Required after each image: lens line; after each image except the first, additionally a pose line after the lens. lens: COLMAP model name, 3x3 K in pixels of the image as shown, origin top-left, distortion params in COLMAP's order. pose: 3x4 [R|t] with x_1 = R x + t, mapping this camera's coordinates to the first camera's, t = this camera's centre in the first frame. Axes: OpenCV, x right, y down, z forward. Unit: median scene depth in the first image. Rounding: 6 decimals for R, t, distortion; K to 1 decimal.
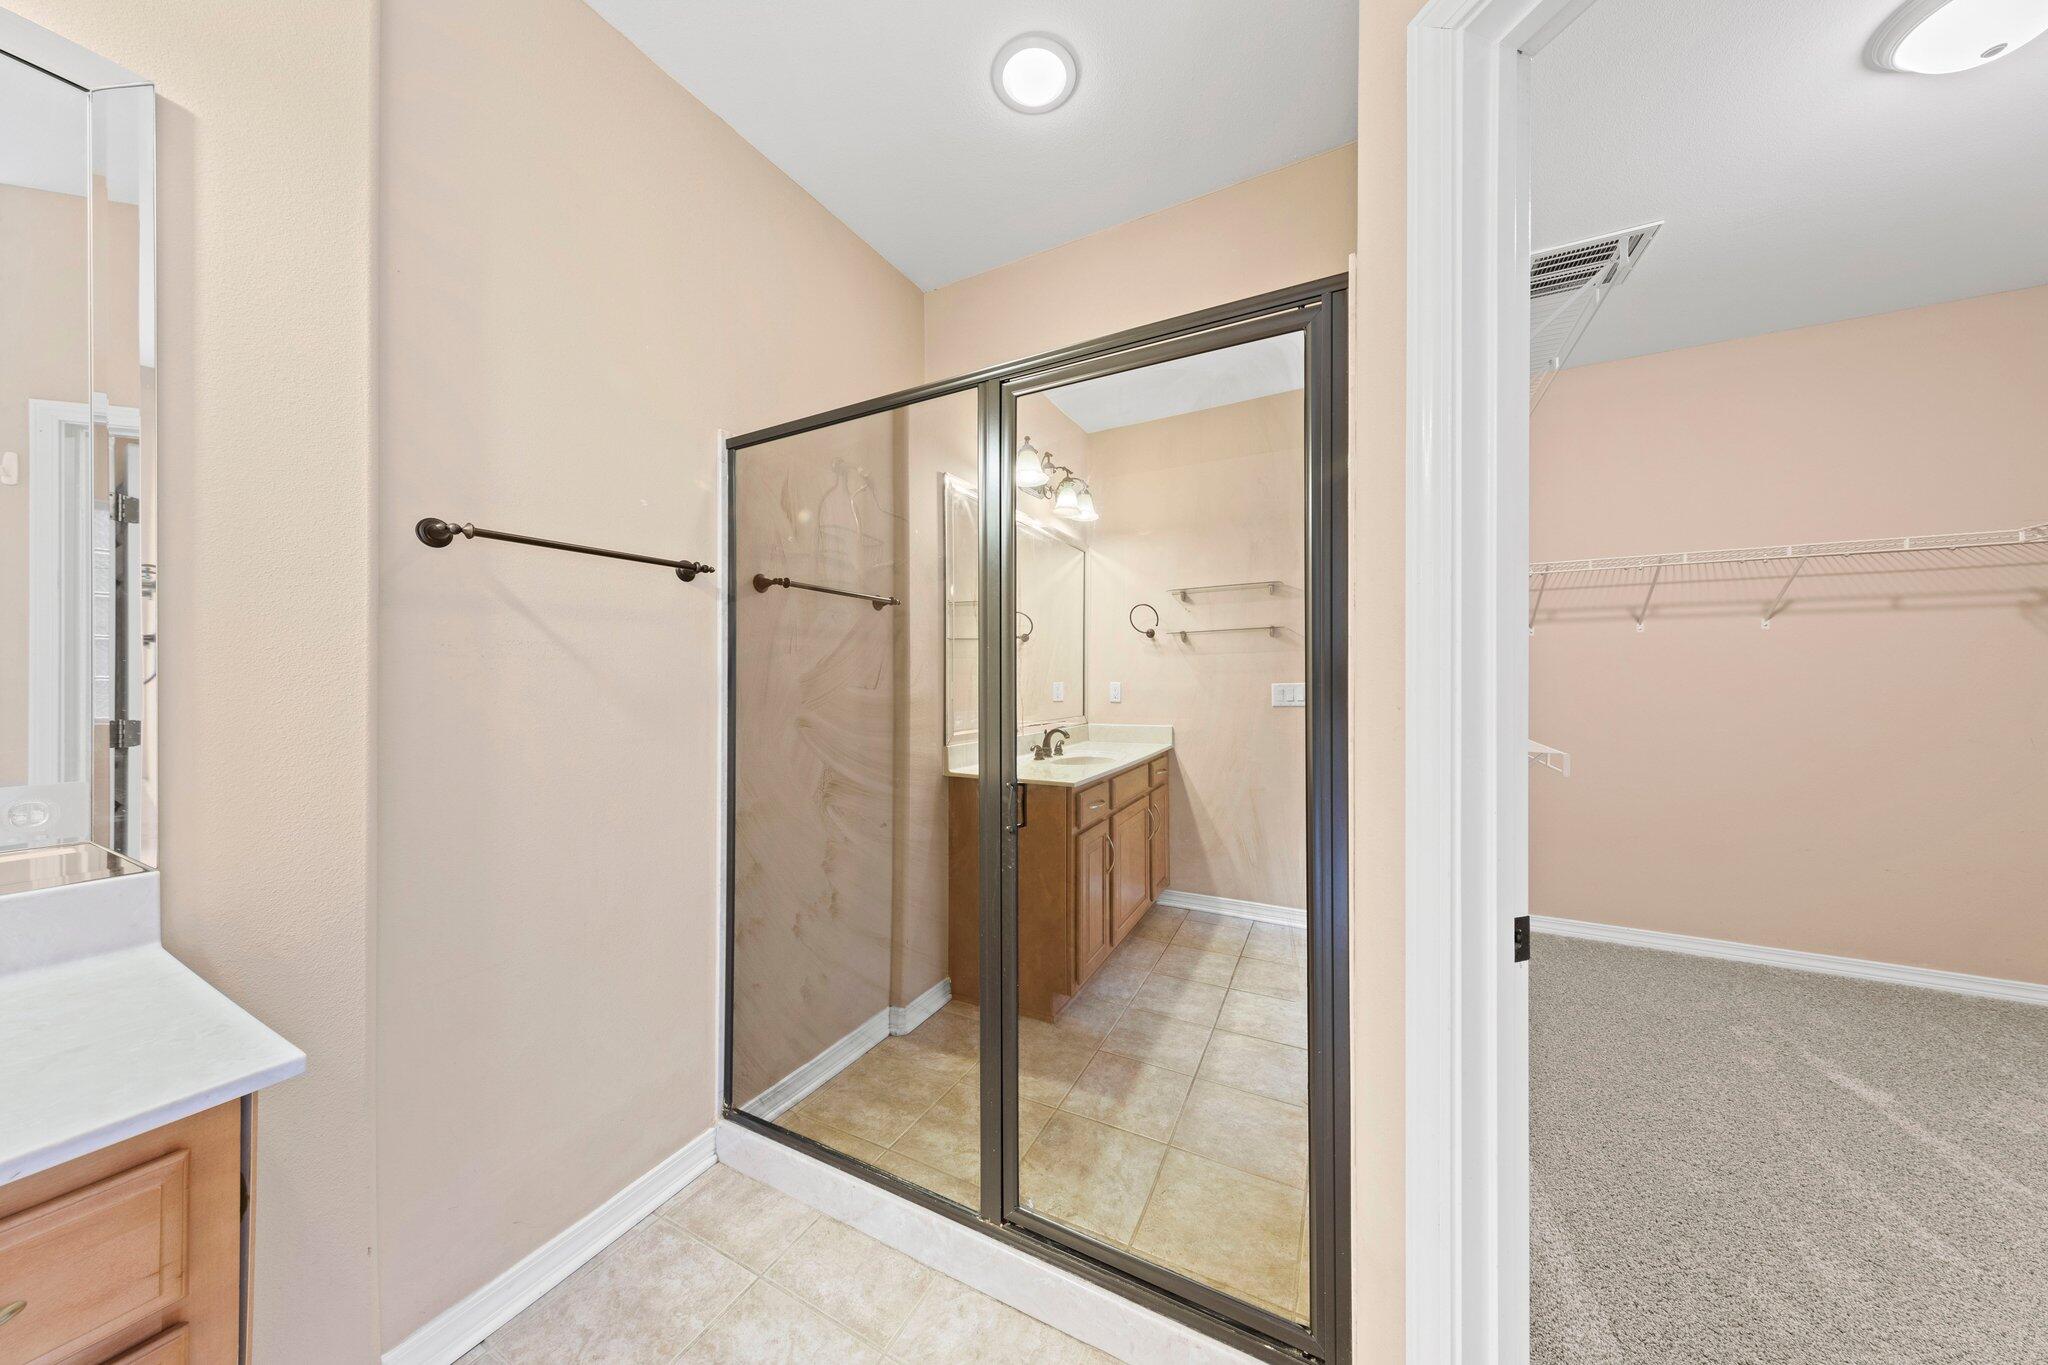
lens RADIAL K [[648.9, 0, 1022.1], [0, 648.9, 680.8], [0, 0, 1]] dist [0.008878, -0.000028]
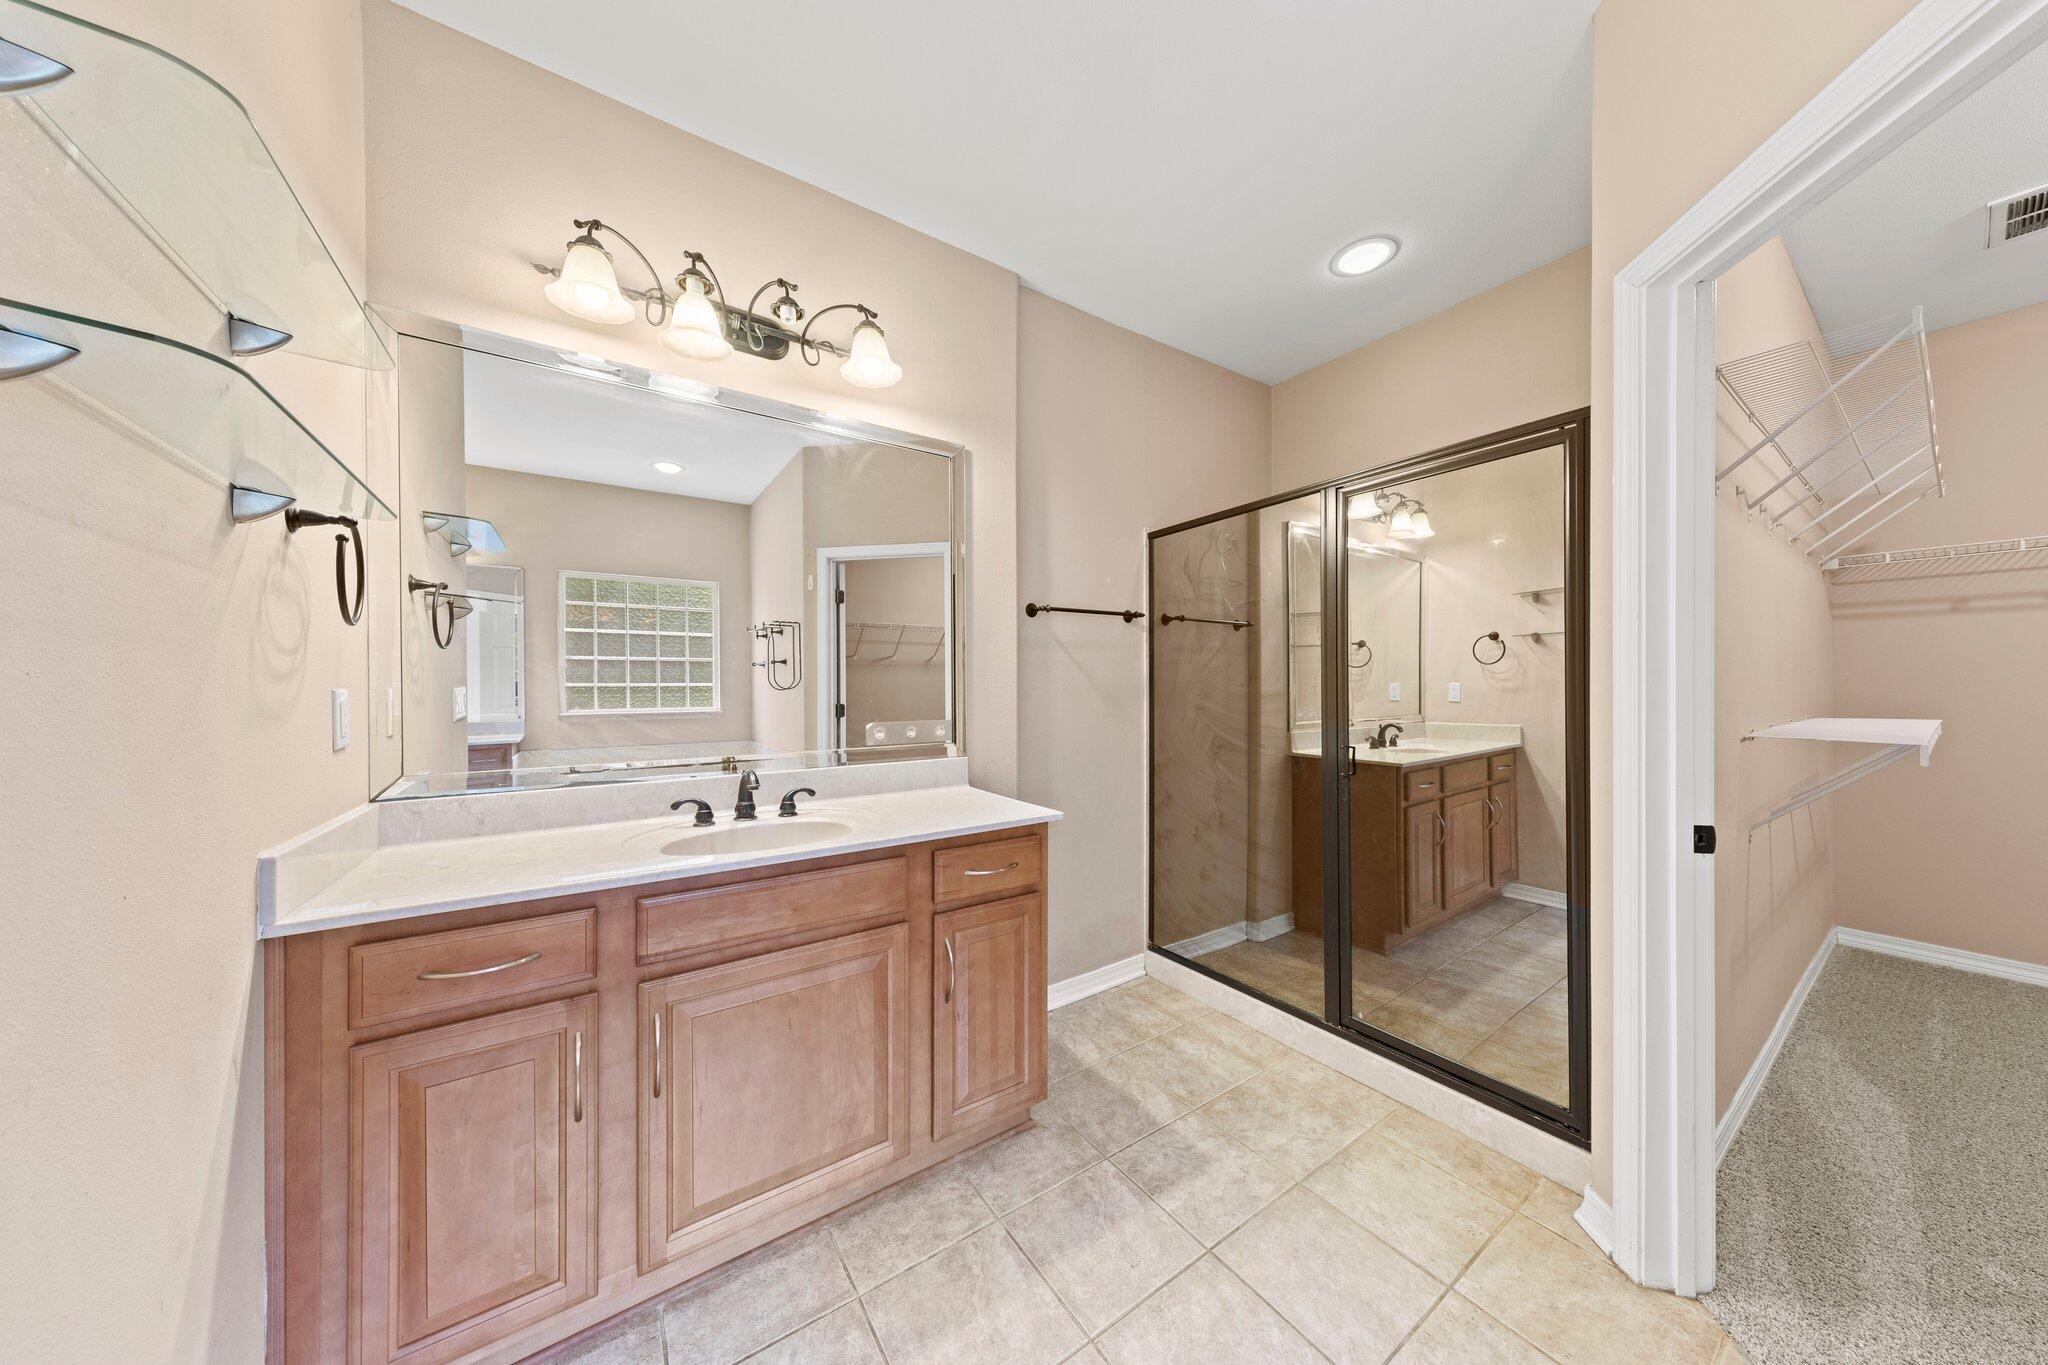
lens RADIAL K [[648.9, 0, 1023.6], [0, 648.9, 687.6], [0, 0, 1]] dist [0.008878, -0.000028]
pose [[0.887875, -0.002703, -0.460077, 0.010820], [0.003829, 0.999992, 0.001513, 0.008247], [0.460069, -0.003105, 0.887877, -0.471725]]
